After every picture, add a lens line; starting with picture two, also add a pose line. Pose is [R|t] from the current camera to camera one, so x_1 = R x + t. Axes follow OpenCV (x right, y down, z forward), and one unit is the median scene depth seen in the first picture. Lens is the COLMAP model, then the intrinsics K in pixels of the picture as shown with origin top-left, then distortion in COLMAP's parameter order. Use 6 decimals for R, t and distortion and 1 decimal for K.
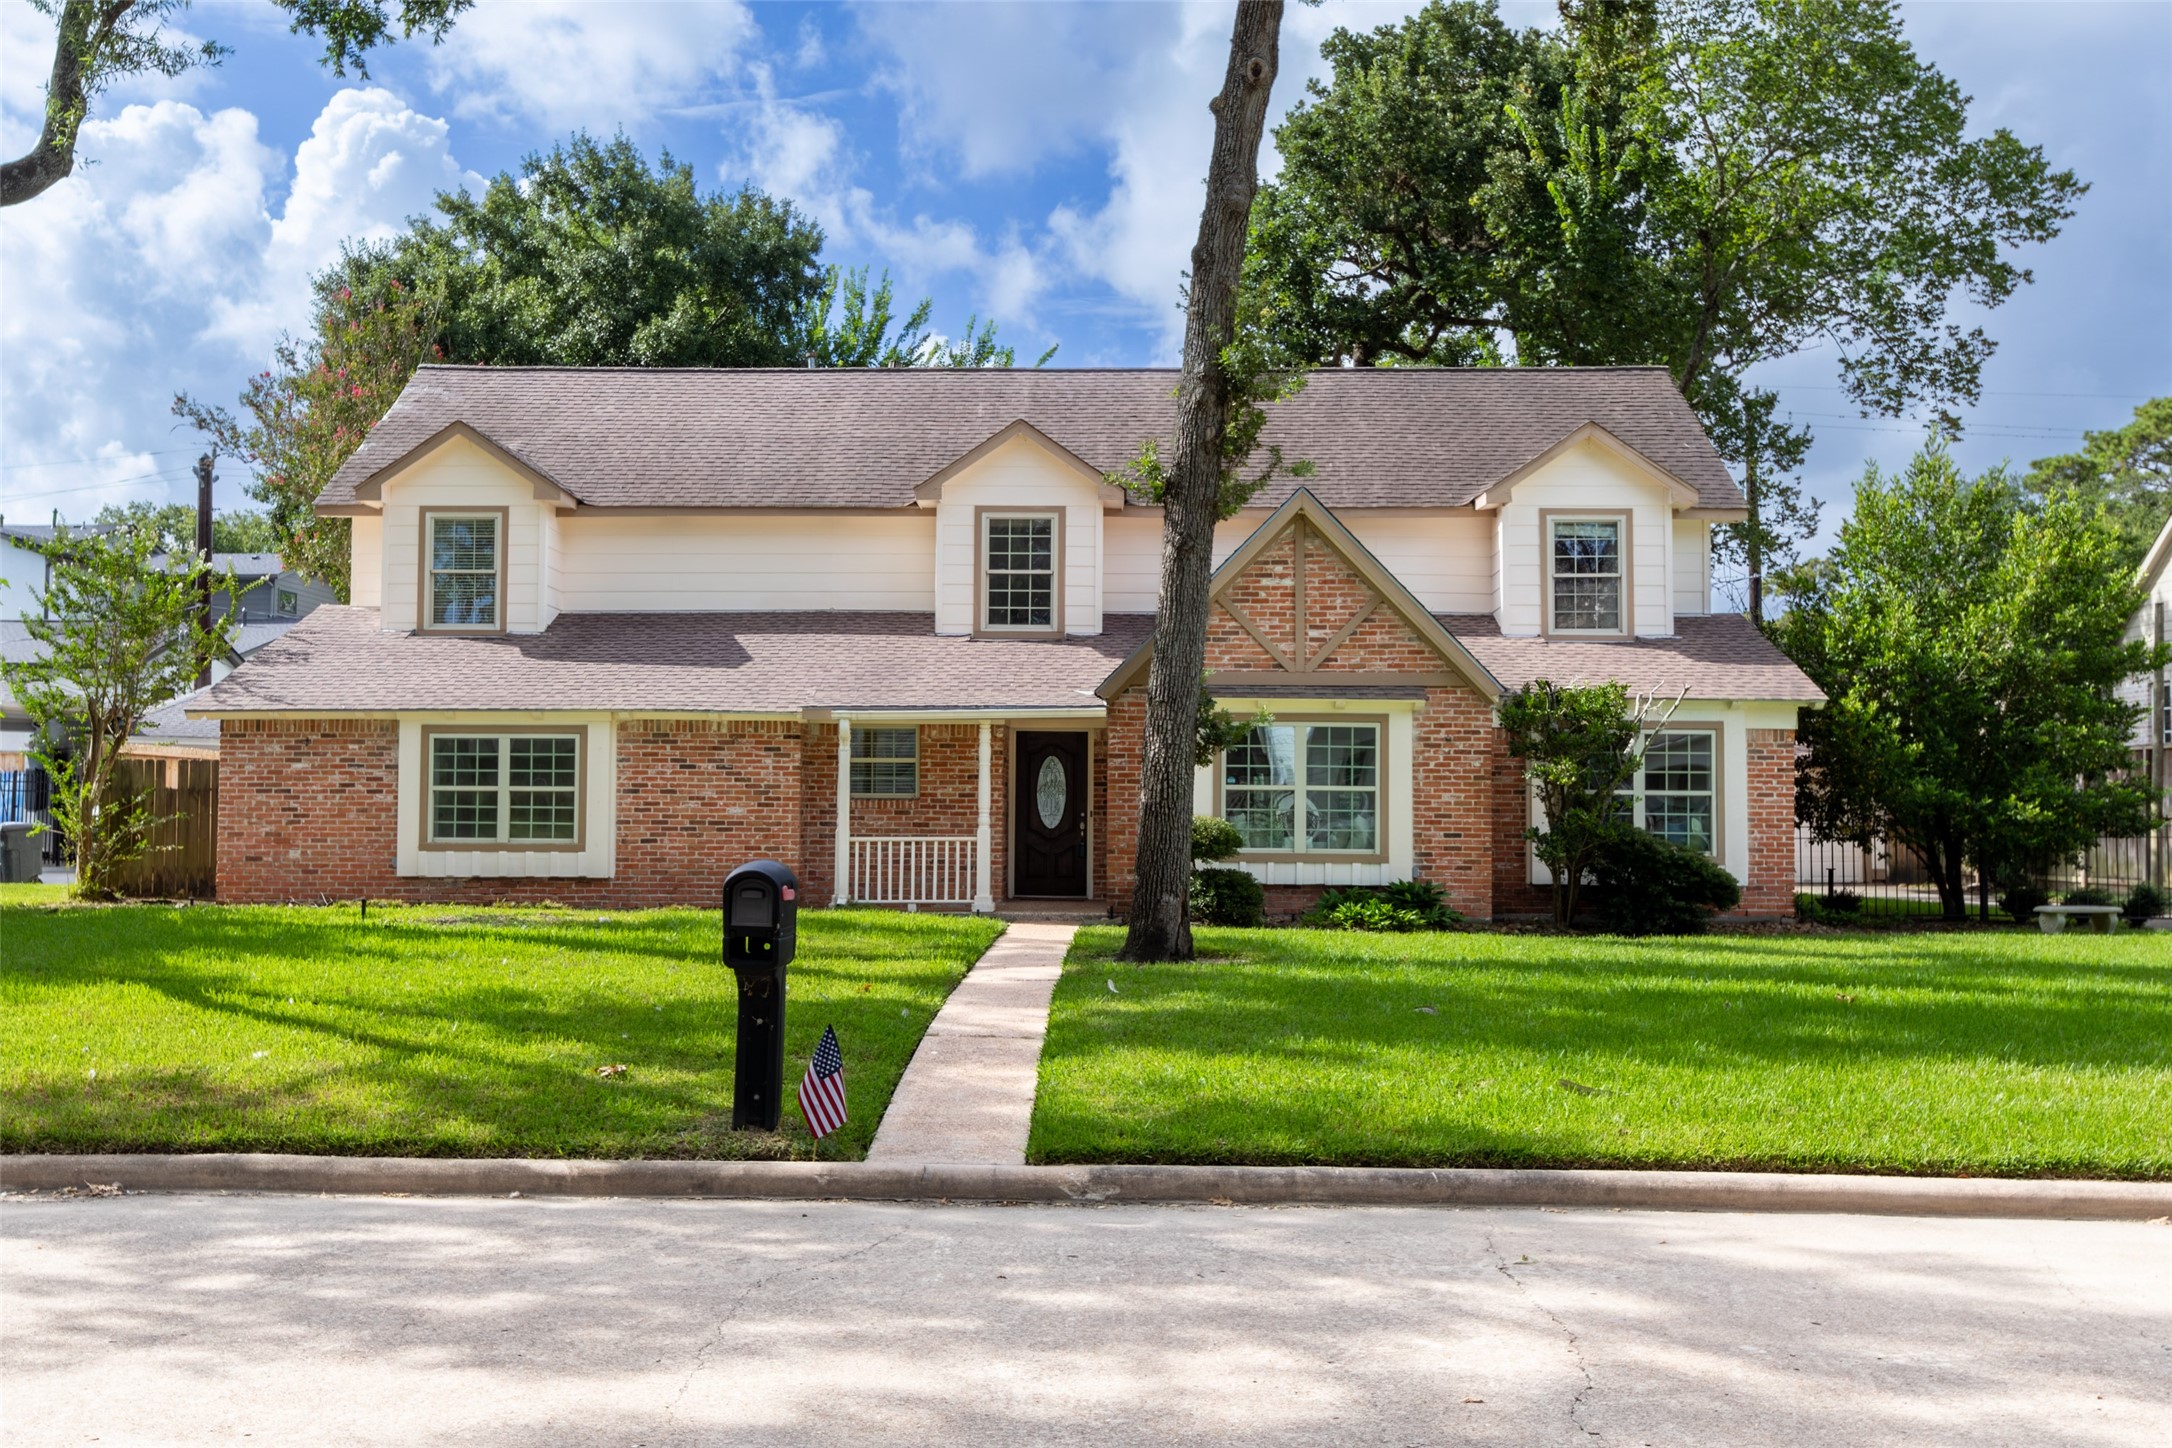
lens RADIAL K [[1723.5, 0, 1075.3], [0, 1723.5, 724.1], [0, 0, 1]] dist [-0.005734, 0.011296]
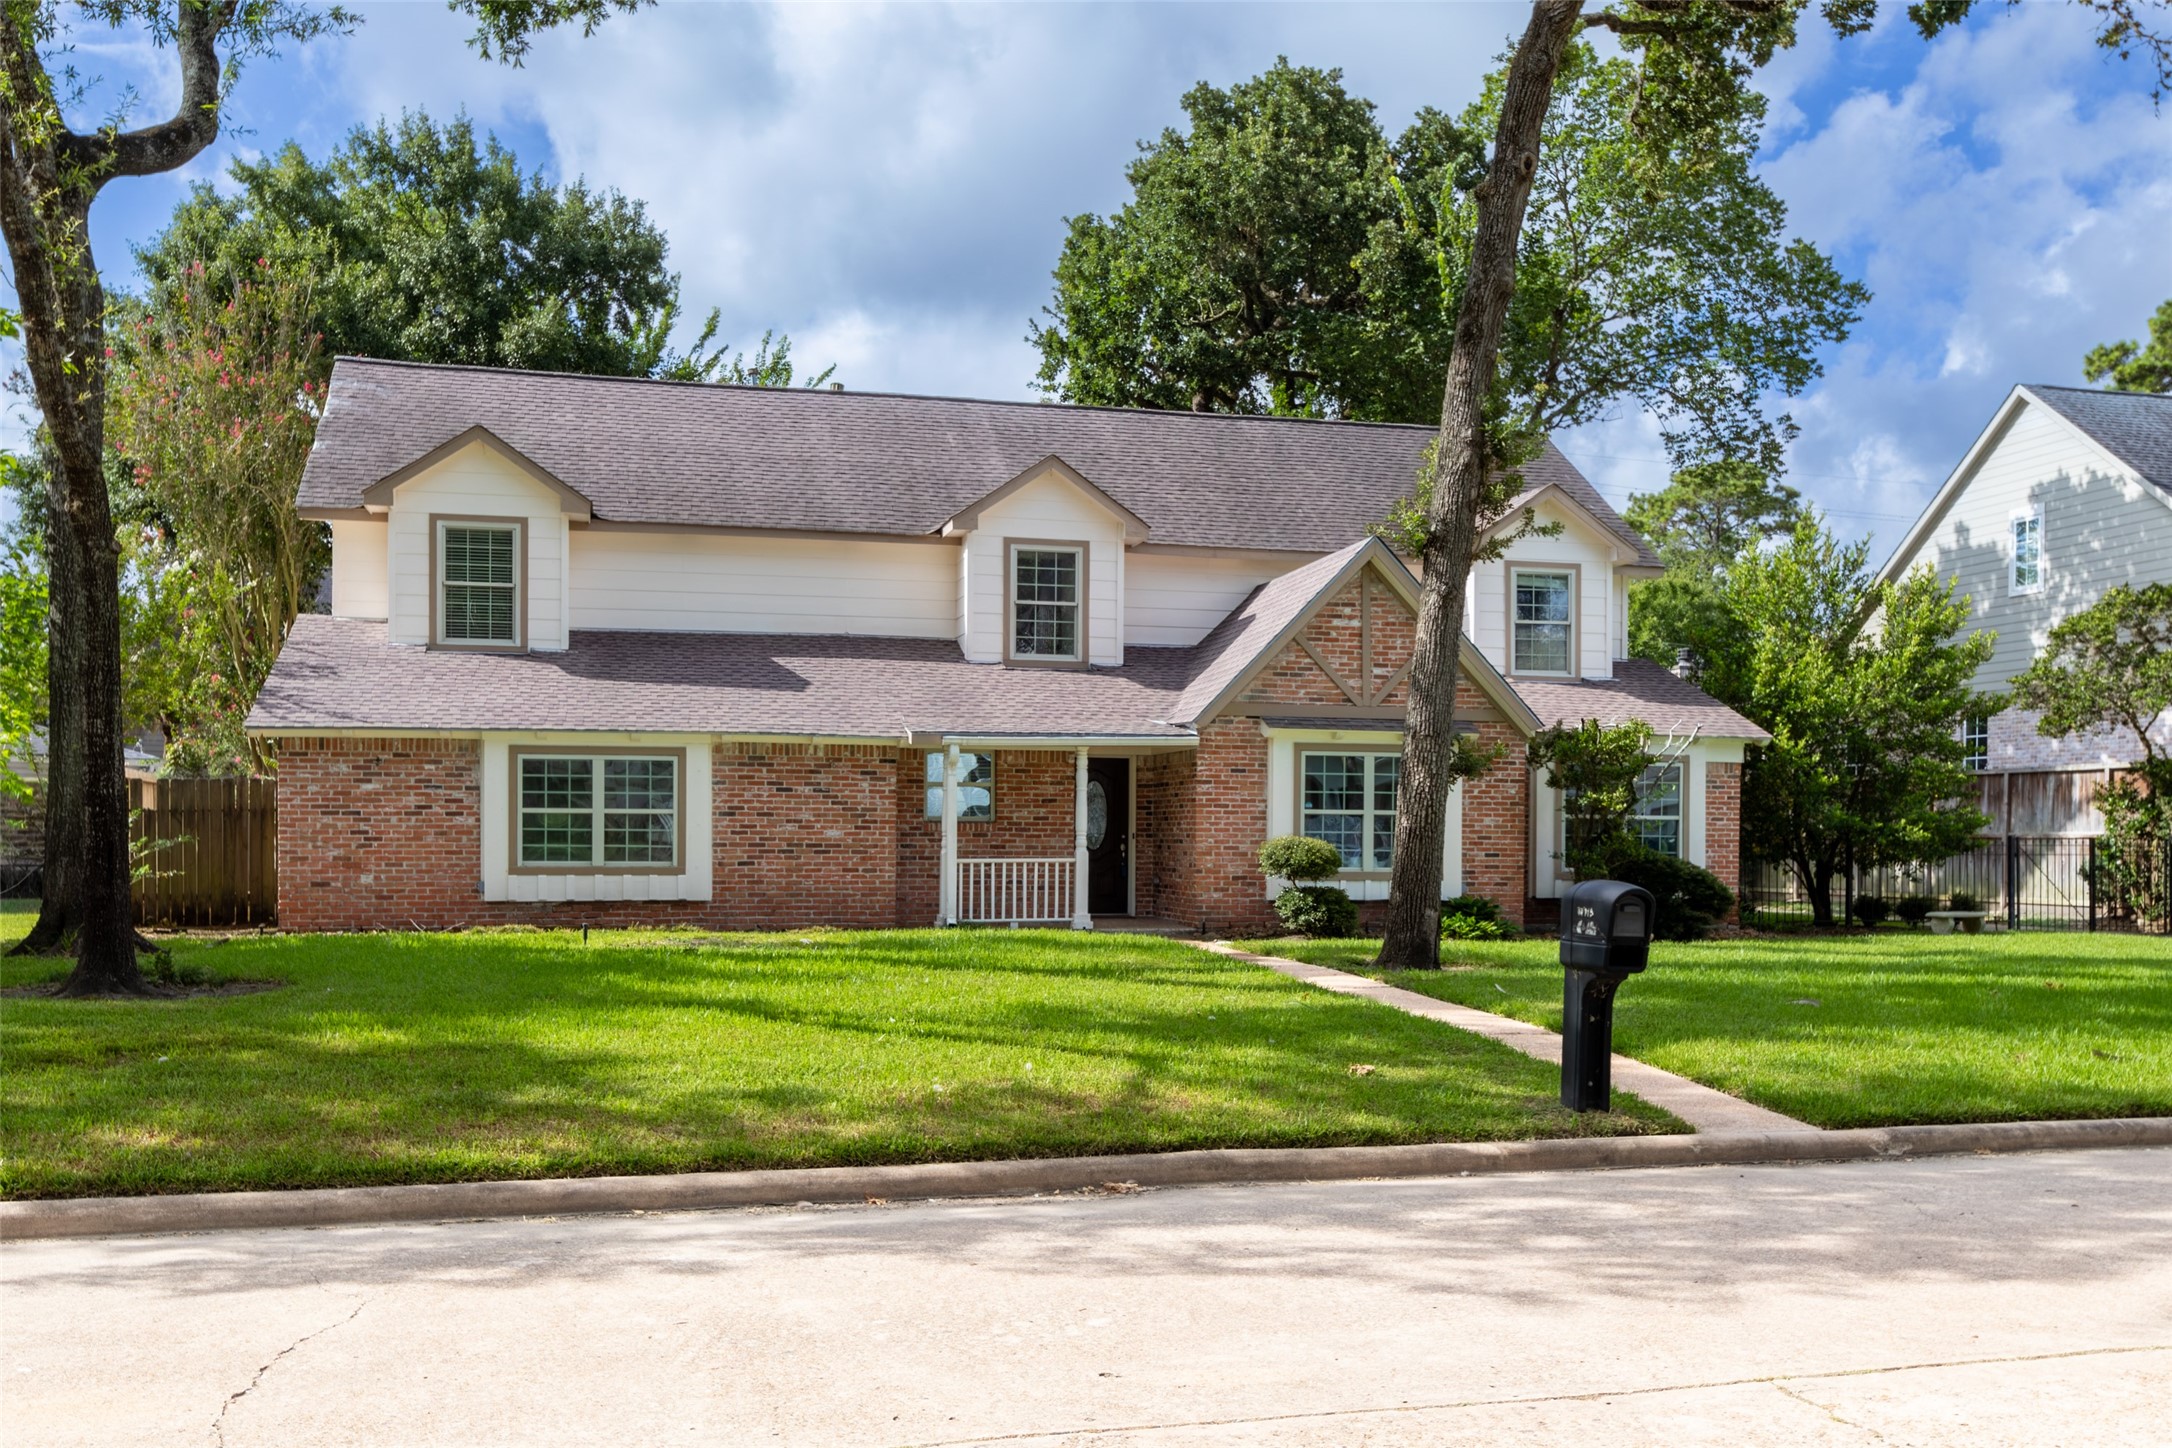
lens RADIAL K [[1723.5, 0, 1015.3], [0, 1723.5, 828.3], [0, 0, 1]] dist [-0.005734, 0.011296]
pose [[0.970949, 0.000196, 0.239285, -0.332899], [-0.011856, 0.998811, 0.047287, -0.001980], [-0.238991, -0.048750, 0.969797, -0.008471]]
